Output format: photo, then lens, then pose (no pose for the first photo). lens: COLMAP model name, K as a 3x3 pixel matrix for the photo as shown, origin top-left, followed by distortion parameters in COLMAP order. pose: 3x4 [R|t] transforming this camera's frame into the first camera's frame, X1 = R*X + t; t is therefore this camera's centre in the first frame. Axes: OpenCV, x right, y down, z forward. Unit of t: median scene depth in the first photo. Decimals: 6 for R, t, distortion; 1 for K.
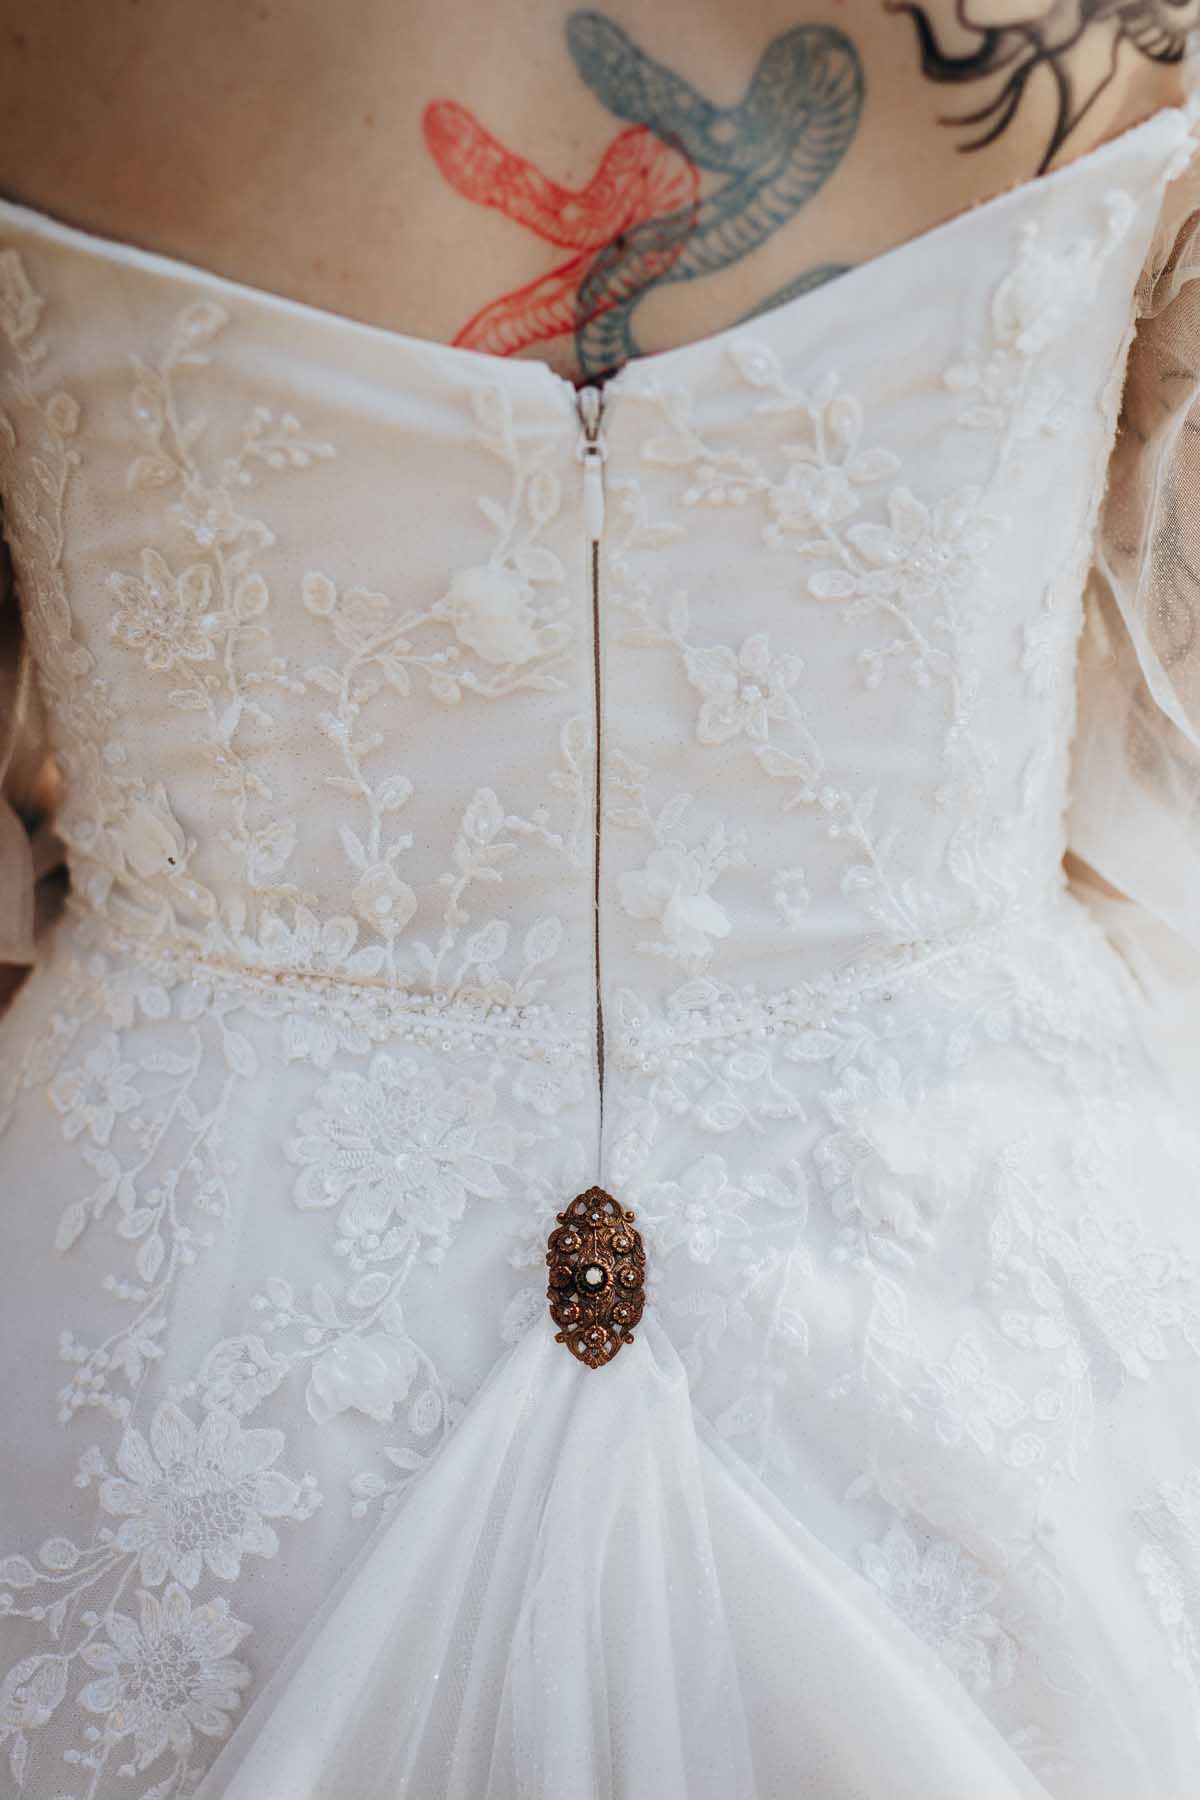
lens RADIAL K [[2831.1, 0, 644.0], [0, 2831.1, 903.7], [0, 0, 1]] dist [0.003397, 0.039771]
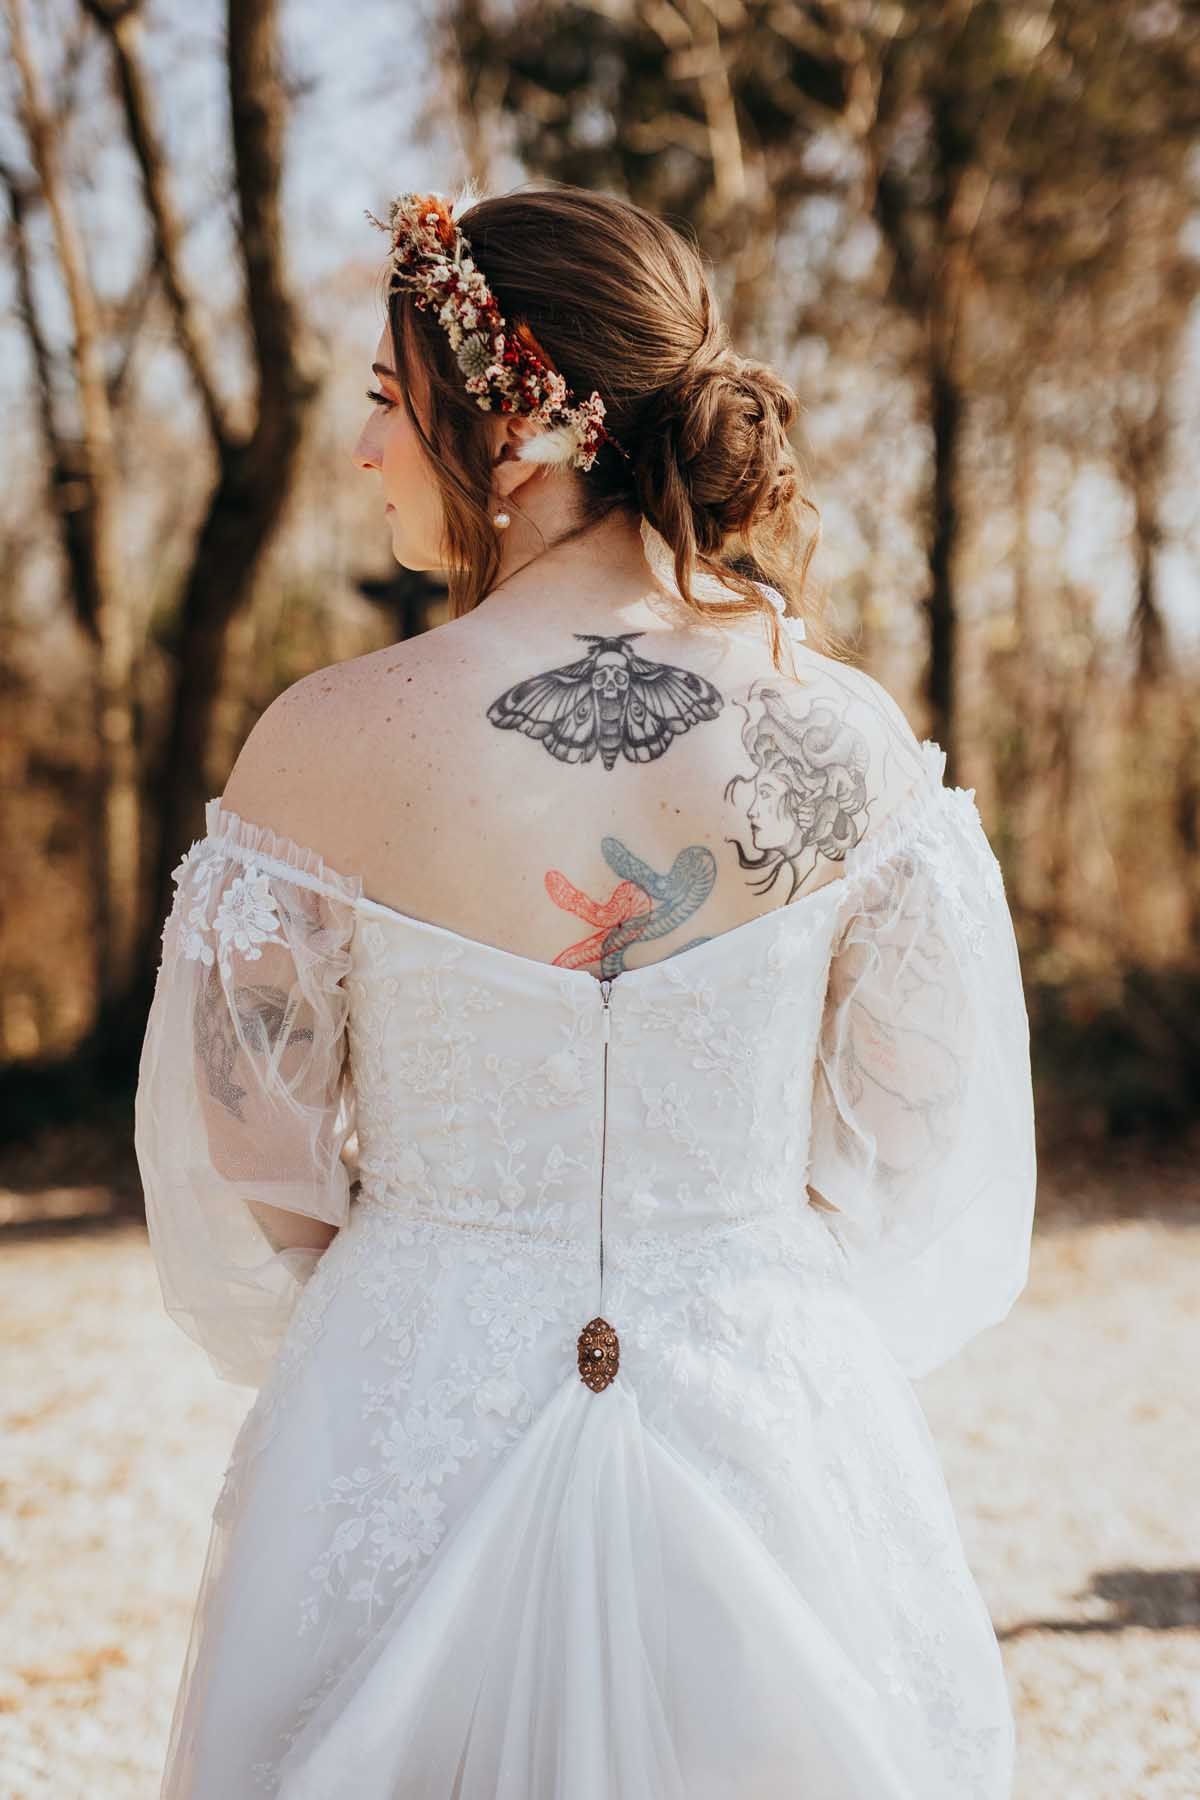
lens RADIAL K [[2634.8, 0, 600.4], [0, 2634.8, 811.9], [0, 0, 1]] dist [0.020571, -0.029625]
pose [[0.999613, 0.025827, 0.010379, -0.049497], [-0.023031, 0.976860, -0.212634, 0.156313], [-0.015631, 0.212313, 0.977077, -1.232582]]
